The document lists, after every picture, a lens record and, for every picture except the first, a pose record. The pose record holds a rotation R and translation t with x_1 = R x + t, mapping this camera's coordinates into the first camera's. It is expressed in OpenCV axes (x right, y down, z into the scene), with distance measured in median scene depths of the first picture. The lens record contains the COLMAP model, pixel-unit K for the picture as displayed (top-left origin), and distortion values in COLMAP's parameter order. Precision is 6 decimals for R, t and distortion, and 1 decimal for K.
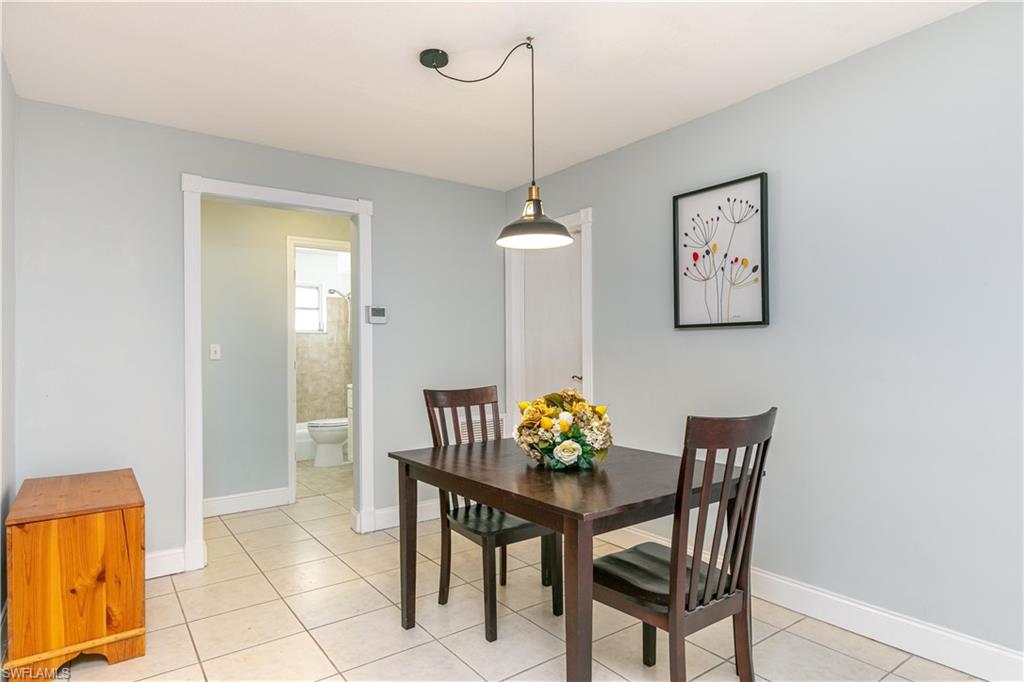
lens RADIAL K [[574.7, 0, 513.5], [0, 574.7, 337.8], [0, 0, 1]] dist [-0.000860, 0.000196]
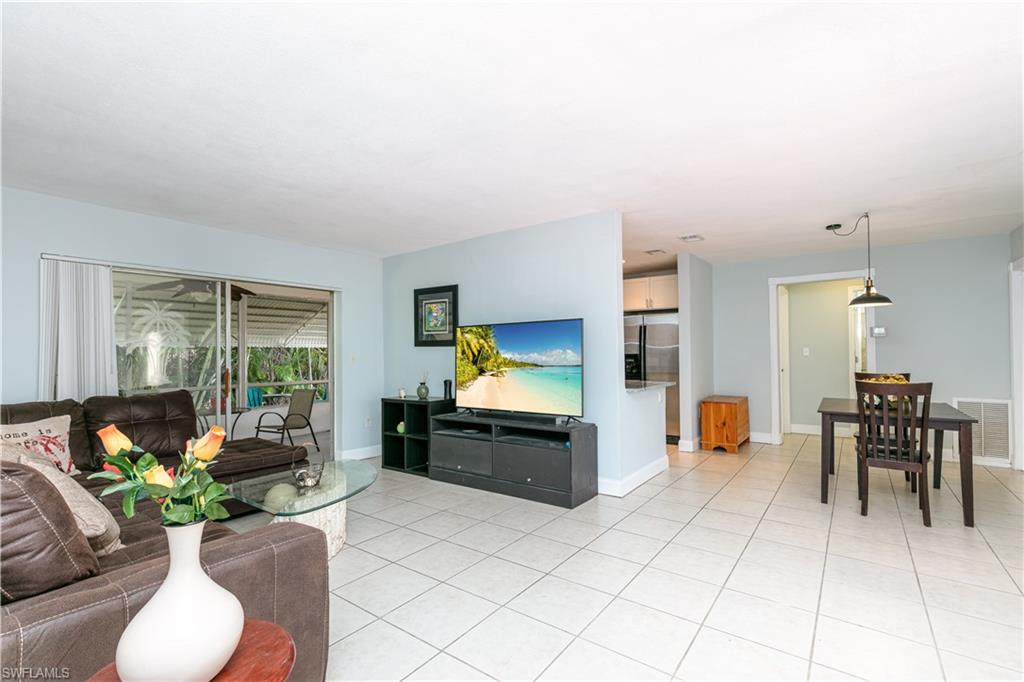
lens RADIAL K [[462.0, 0, 512.9], [0, 462.0, 346.6], [0, 0, 1]] dist [-0.000377, 0.000009]
pose [[0.302450, 0.002484, -0.953162, 1.089458], [0.017488, 0.999814, 0.008155, -0.038939], [0.953005, -0.019136, 0.302350, -0.698780]]
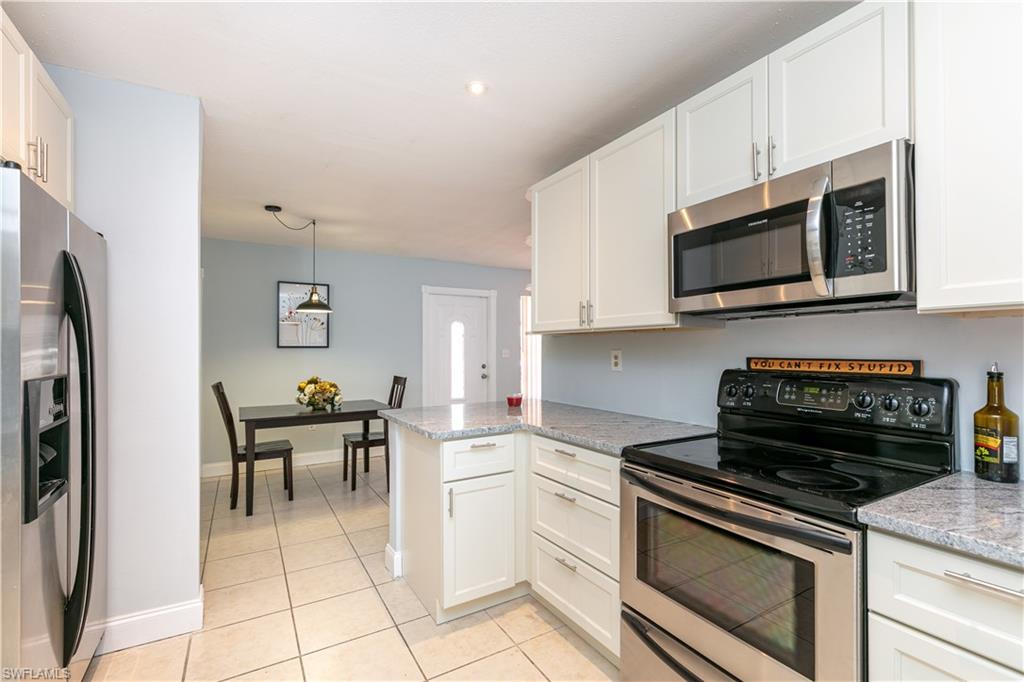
lens RADIAL K [[462.0, 0, 512.9], [0, 462.0, 346.6], [0, 0, 1]] dist [-0.000377, 0.000009]
pose [[0.101020, 0.018371, 0.994715, -1.388569], [-0.009691, 0.999800, -0.017481, -0.001630], [-0.994837, -0.007874, 0.101178, 0.043353]]
